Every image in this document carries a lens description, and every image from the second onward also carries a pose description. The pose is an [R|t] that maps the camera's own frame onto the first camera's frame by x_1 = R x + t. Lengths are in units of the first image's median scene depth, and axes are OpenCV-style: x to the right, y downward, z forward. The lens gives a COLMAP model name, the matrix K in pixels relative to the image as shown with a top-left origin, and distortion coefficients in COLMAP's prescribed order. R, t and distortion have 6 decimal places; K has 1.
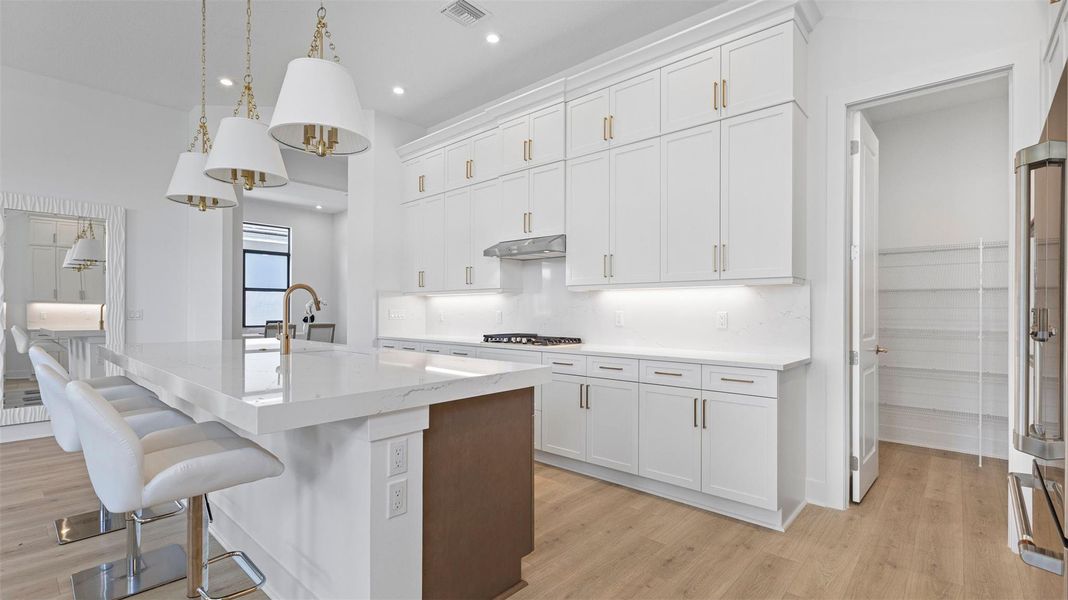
lens RADIAL K [[530.6, 0, 511.4], [0, 530.6, 309.6], [0, 0, 1]] dist [0.014609, -0.000299]
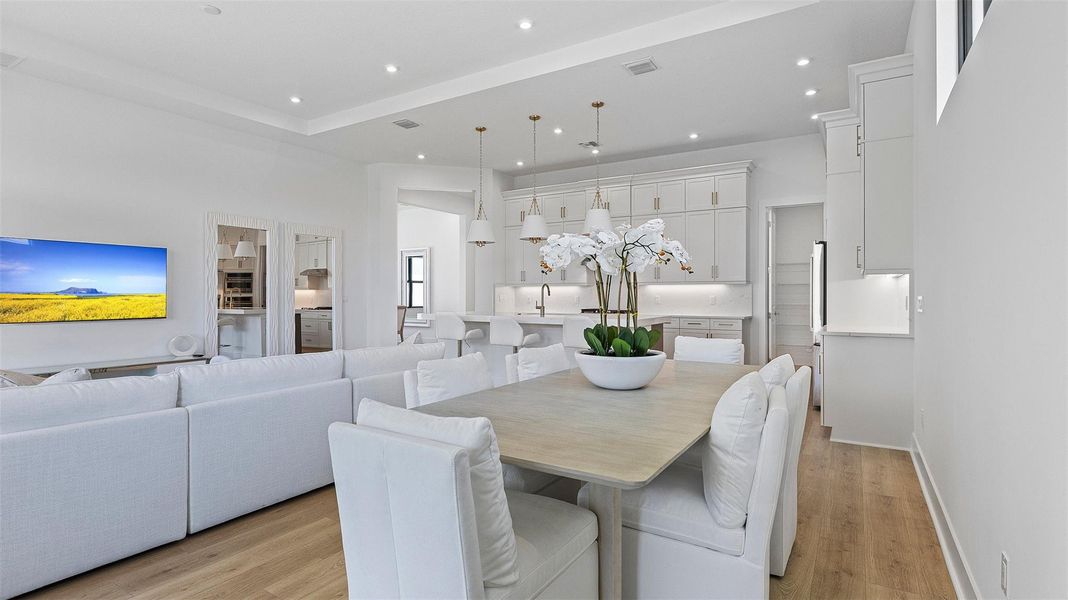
lens RADIAL K [[540.9, 0, 534.0], [0, 540.9, 300.0], [0, 0, 1]] dist [-0.000902, -0.000094]
pose [[0.982379, 0.000403, 0.186898, -0.761349], [-0.001406, 0.999985, 0.005230, 0.010790], [-0.186893, -0.005400, 0.982365, -1.062961]]
